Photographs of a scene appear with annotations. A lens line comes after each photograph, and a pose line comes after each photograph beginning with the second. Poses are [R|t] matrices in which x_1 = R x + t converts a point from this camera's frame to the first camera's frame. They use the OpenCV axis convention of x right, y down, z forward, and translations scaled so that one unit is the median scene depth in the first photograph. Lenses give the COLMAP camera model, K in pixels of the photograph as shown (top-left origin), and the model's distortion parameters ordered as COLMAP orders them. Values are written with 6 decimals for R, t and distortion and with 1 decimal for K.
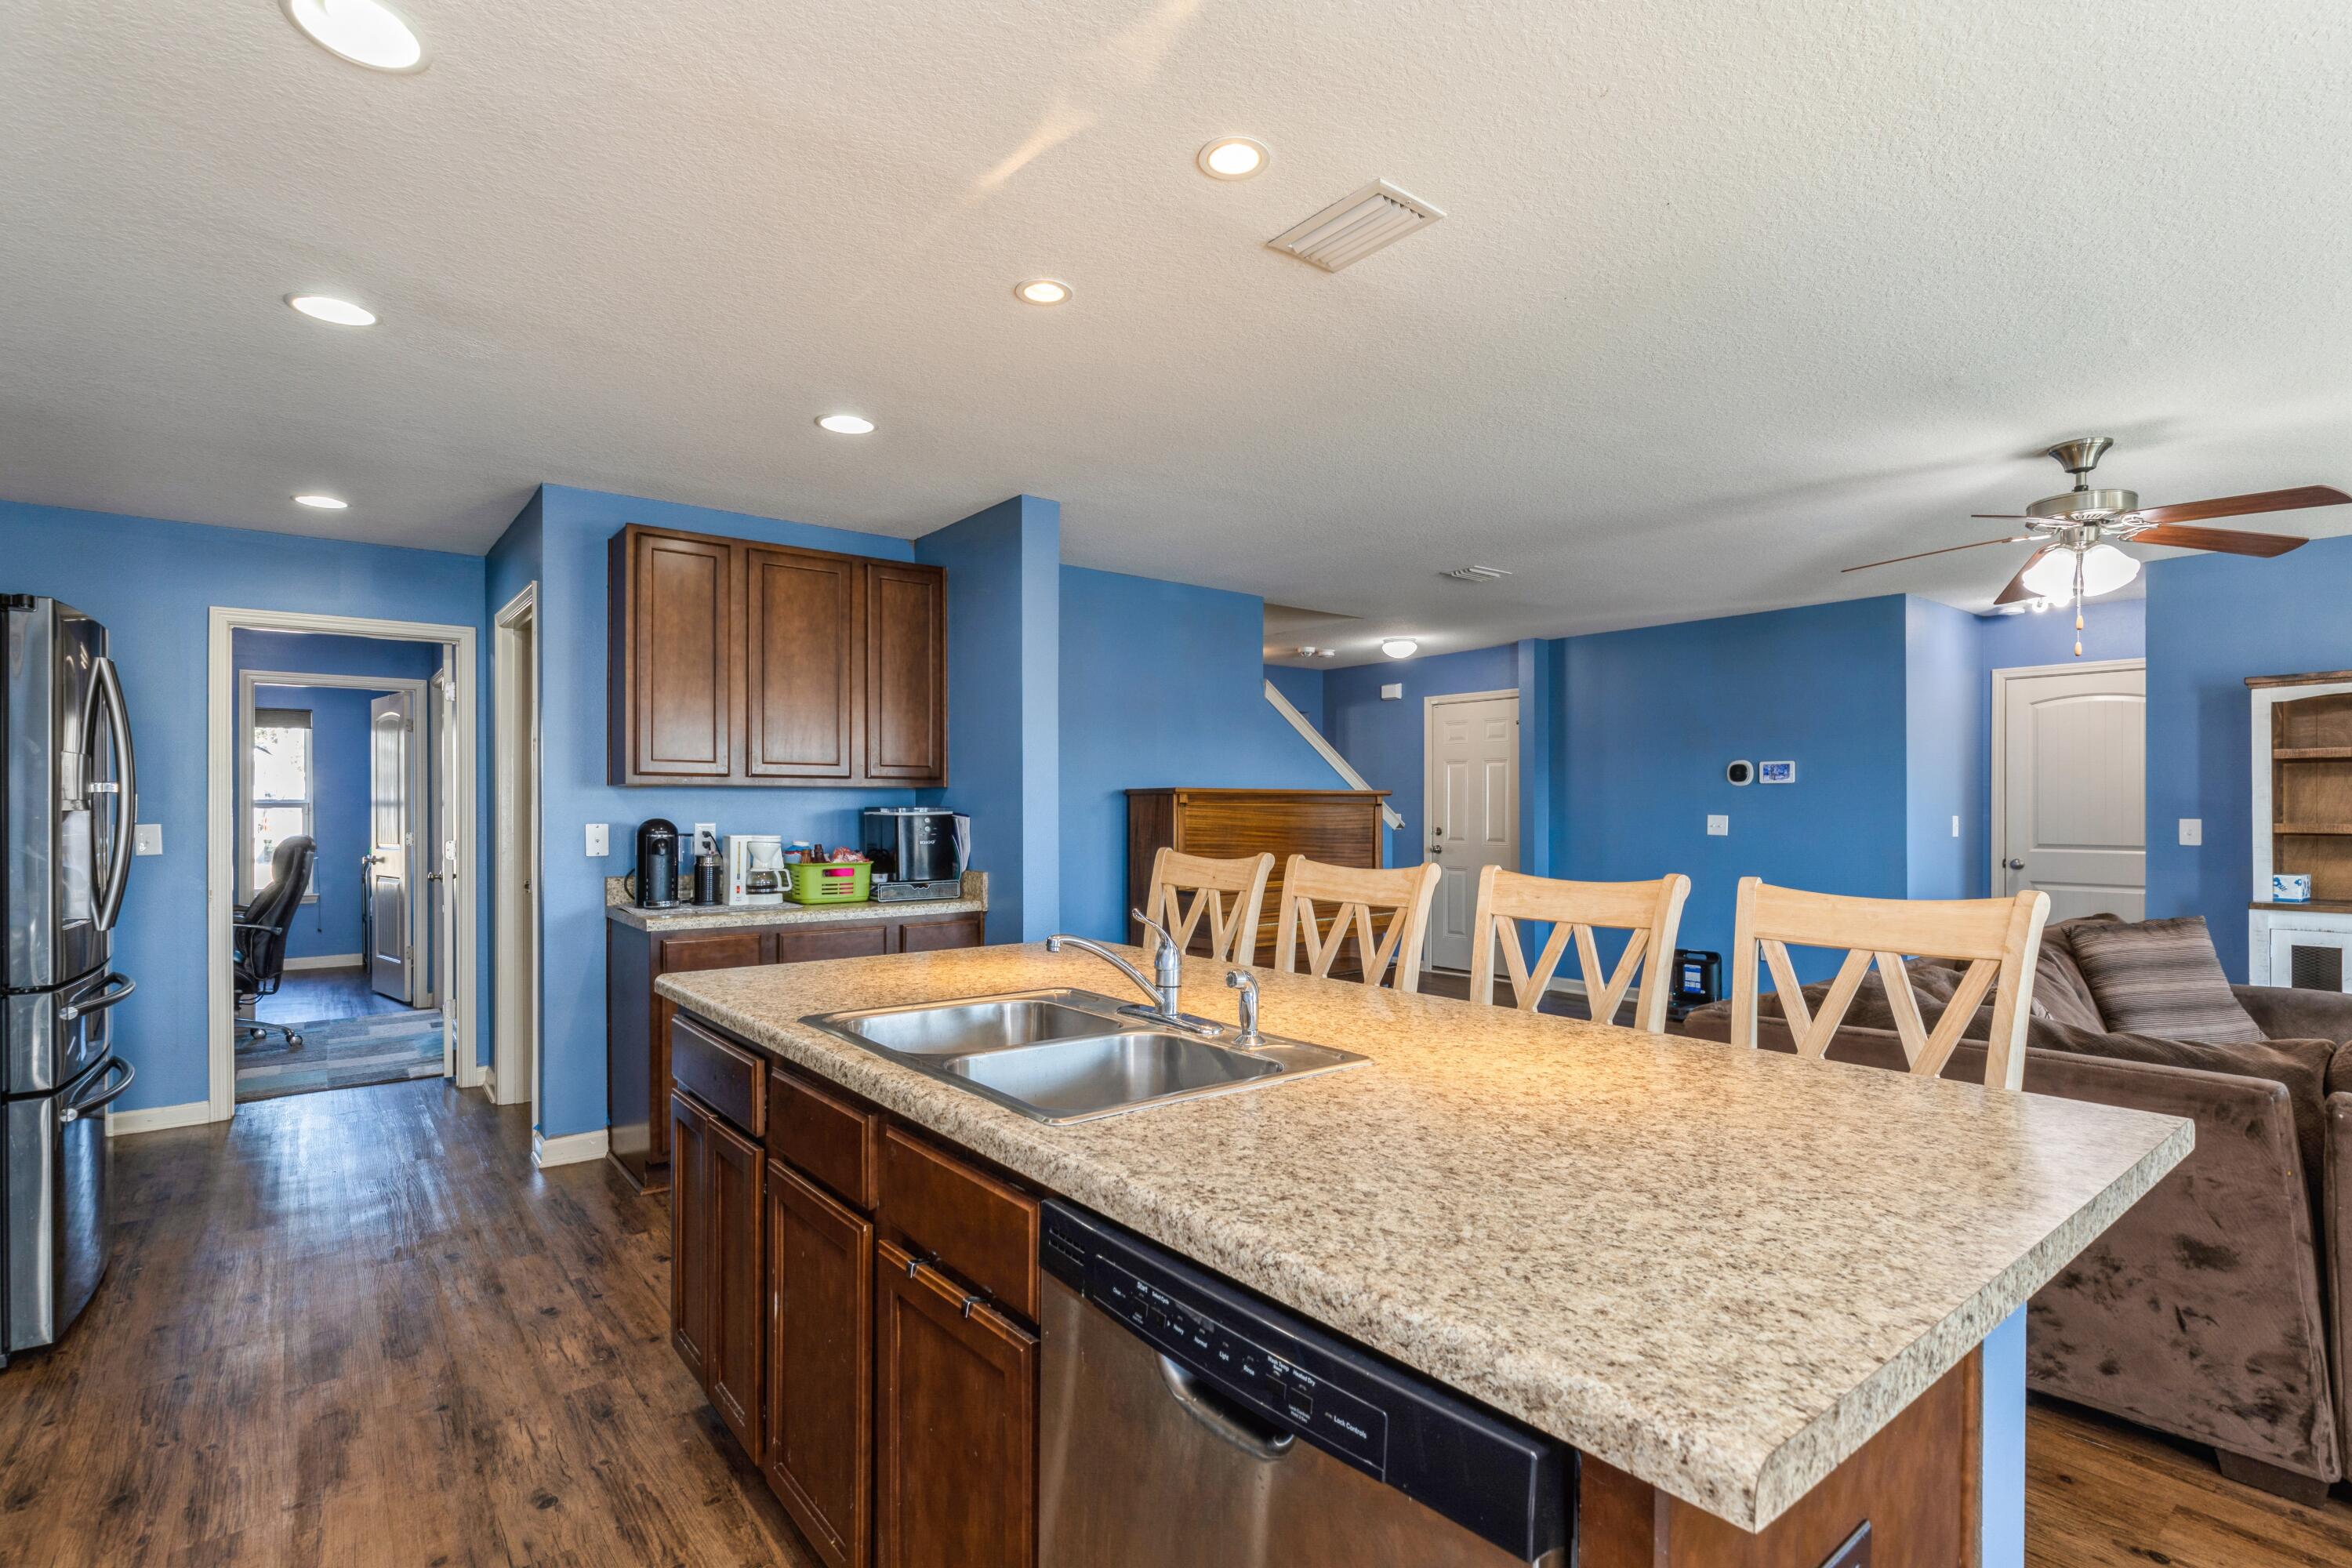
lens RADIAL K [[1116.1, 0, 1171.6], [0, 1116.1, 803.2], [0, 0, 1]] dist [-0.000384, -0.000074]
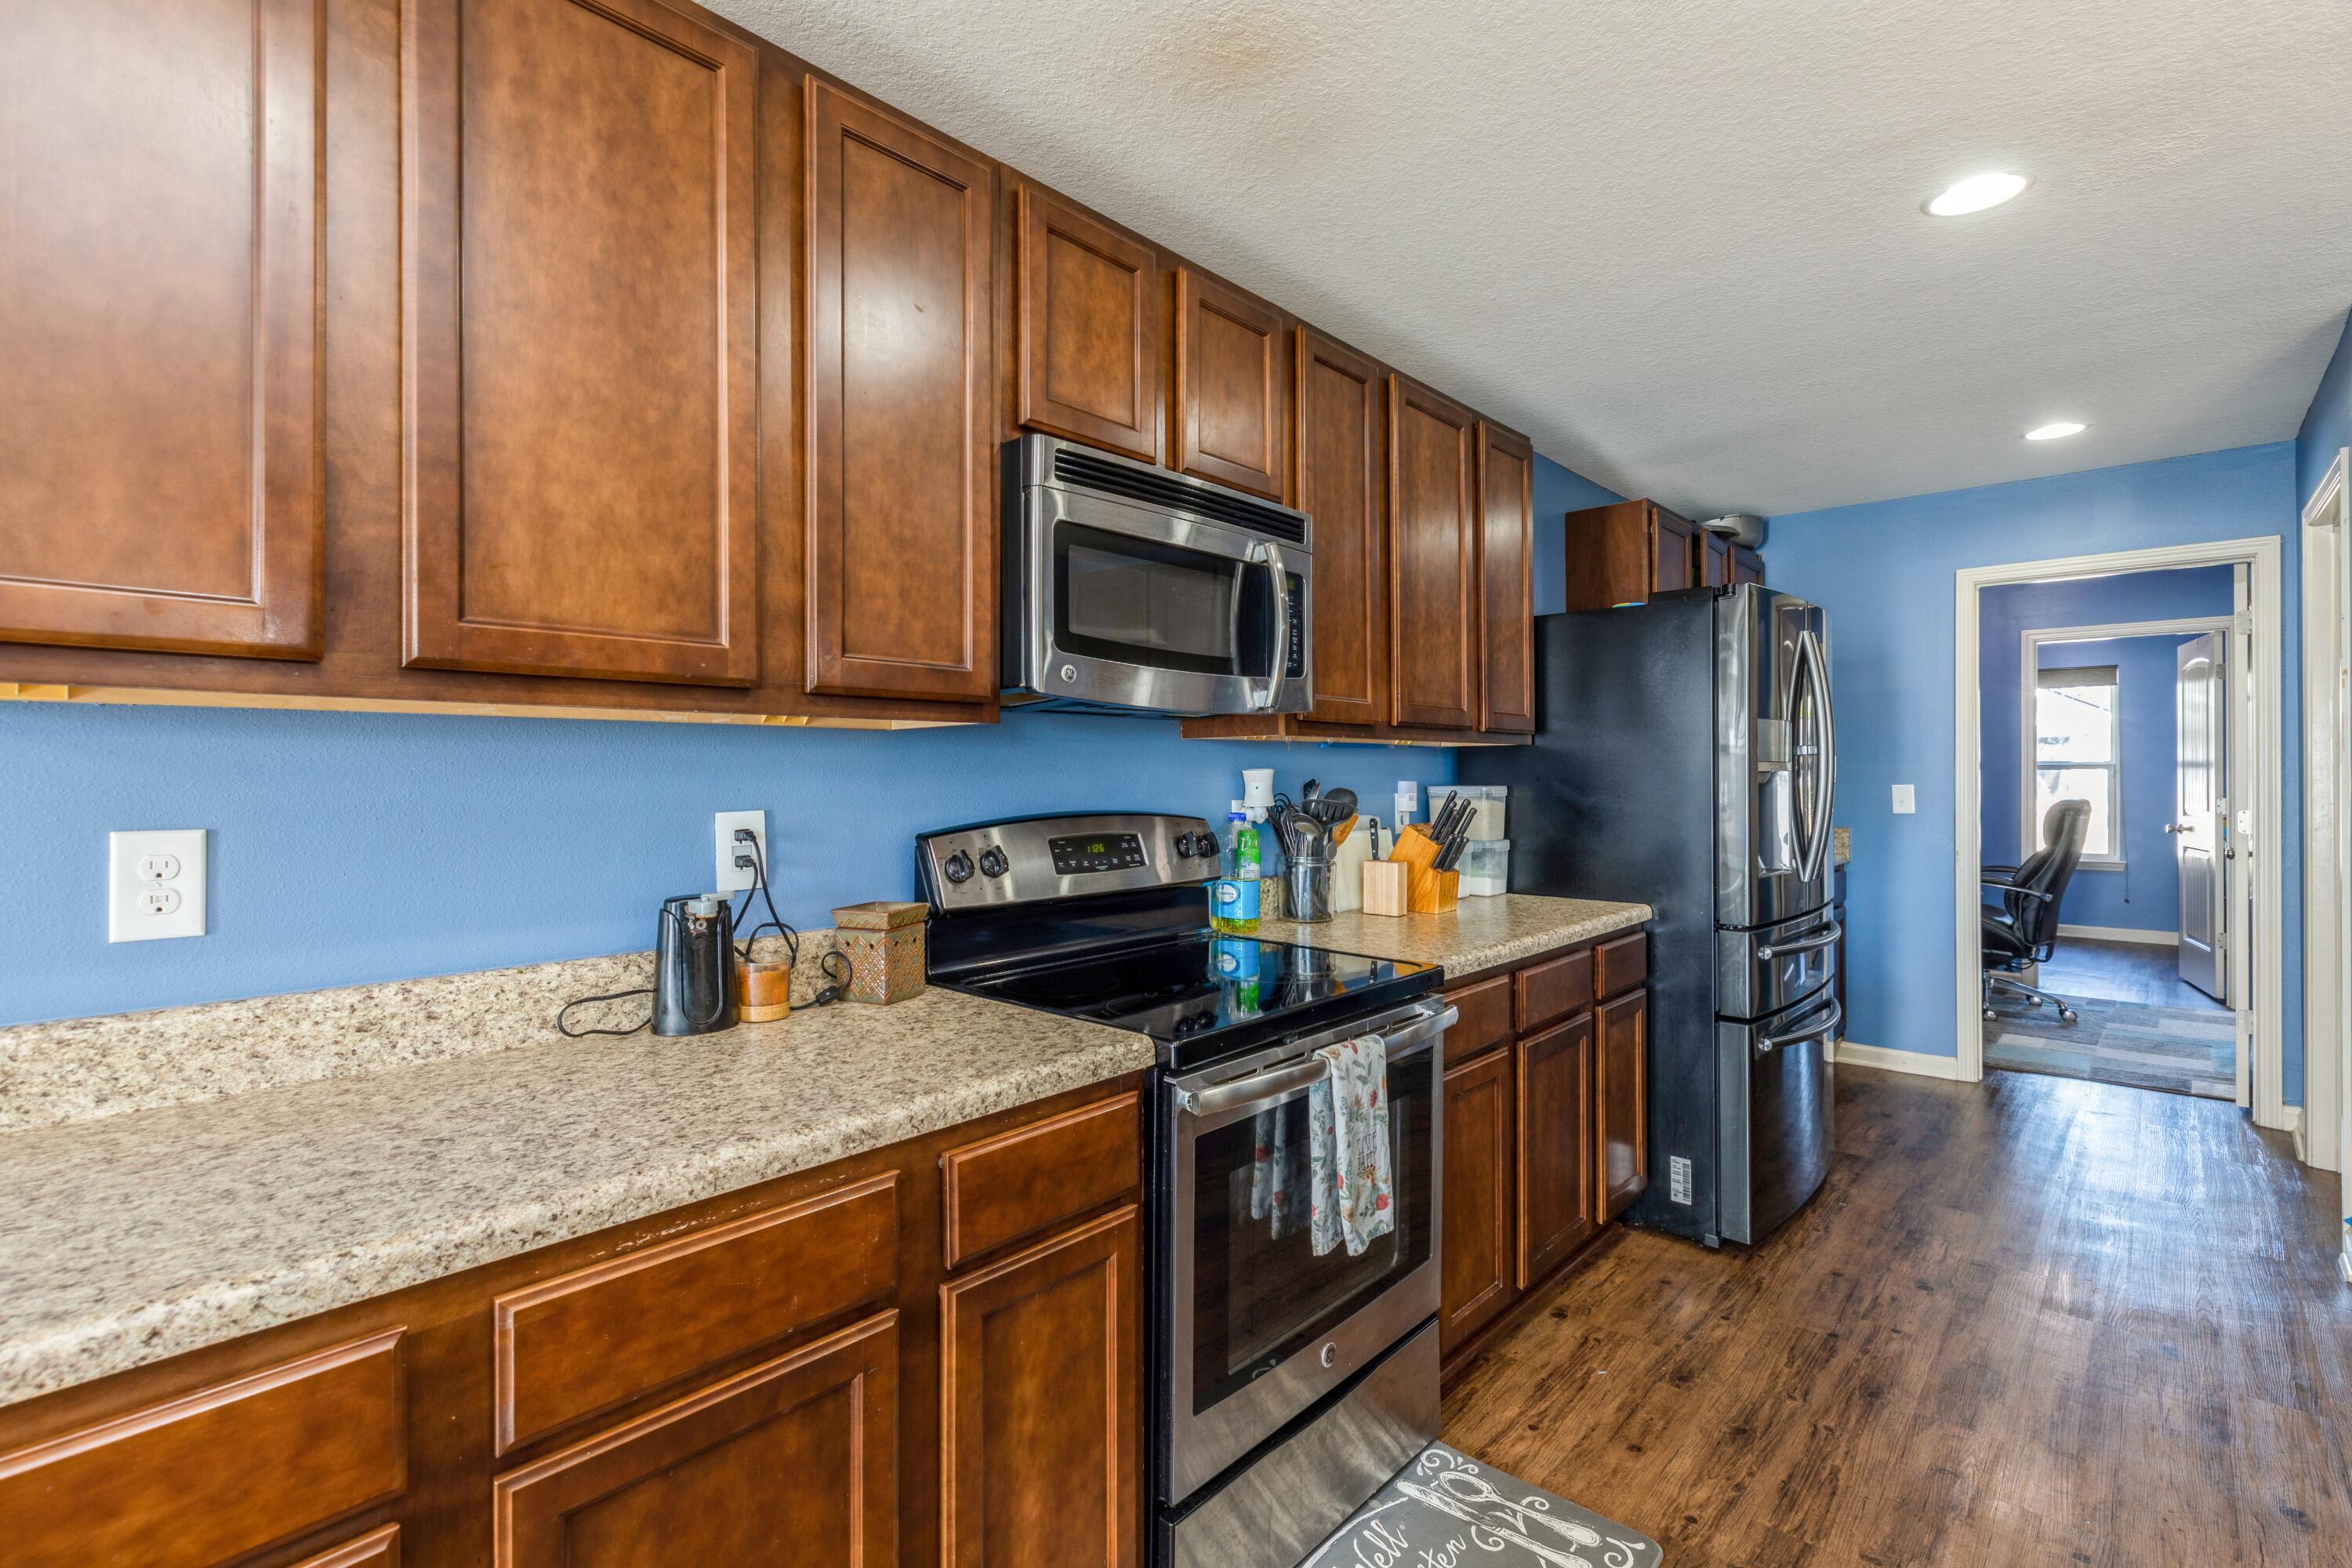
lens RADIAL K [[1075.7, 0, 1167.9], [0, 1075.7, 771.2], [0, 0, 1]] dist [0.002075, 0.000204]
pose [[0.163491, -0.000688, -0.986545, -0.013502], [0.005586, 0.999984, 0.000228, 0.001584], [0.986529, -0.005548, 0.163493, 0.114476]]
